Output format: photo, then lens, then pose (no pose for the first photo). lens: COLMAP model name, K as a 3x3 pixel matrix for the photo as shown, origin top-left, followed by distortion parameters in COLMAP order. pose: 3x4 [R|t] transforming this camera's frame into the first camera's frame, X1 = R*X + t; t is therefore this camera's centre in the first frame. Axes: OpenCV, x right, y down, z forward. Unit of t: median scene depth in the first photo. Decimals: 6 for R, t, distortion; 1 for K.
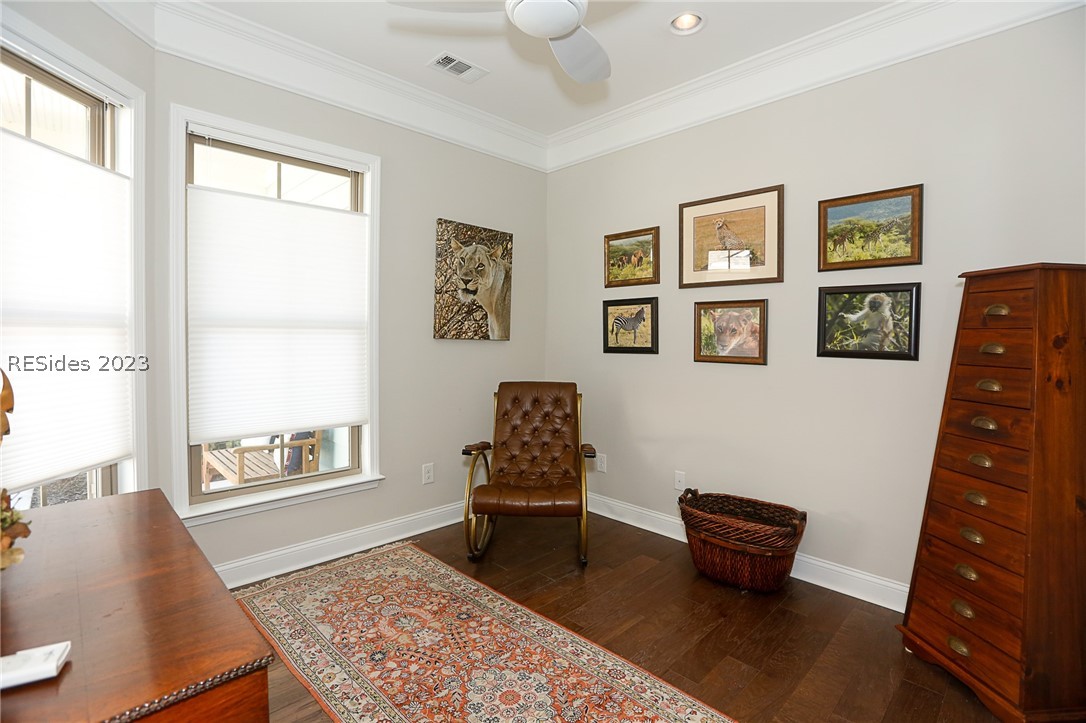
lens RADIAL K [[500.9, 0, 554.1], [0, 500.9, 353.7], [0, 0, 1]] dist [-0.053773, 0.016739]
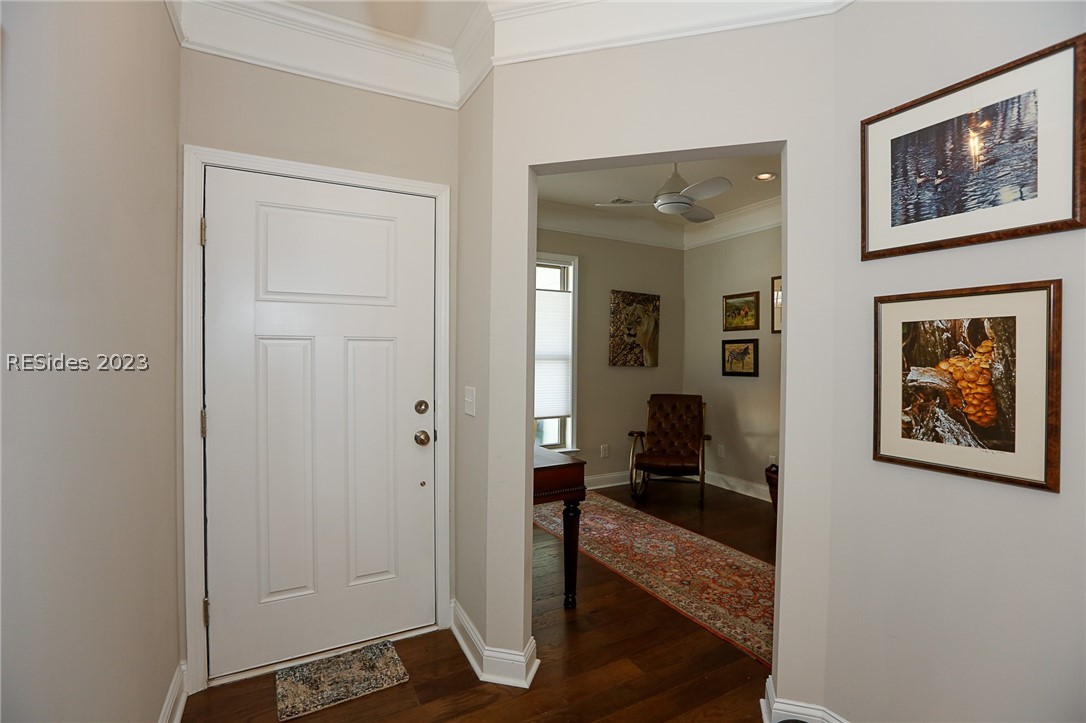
lens RADIAL K [[500.9, 0, 554.1], [0, 500.9, 353.7], [0, 0, 1]] dist [-0.053773, 0.016739]
pose [[0.955639, -0.002022, -0.294533, 0.060156], [-0.010863, 0.999054, -0.042105, 0.000484], [0.294340, 0.043437, 0.954713, -0.565775]]
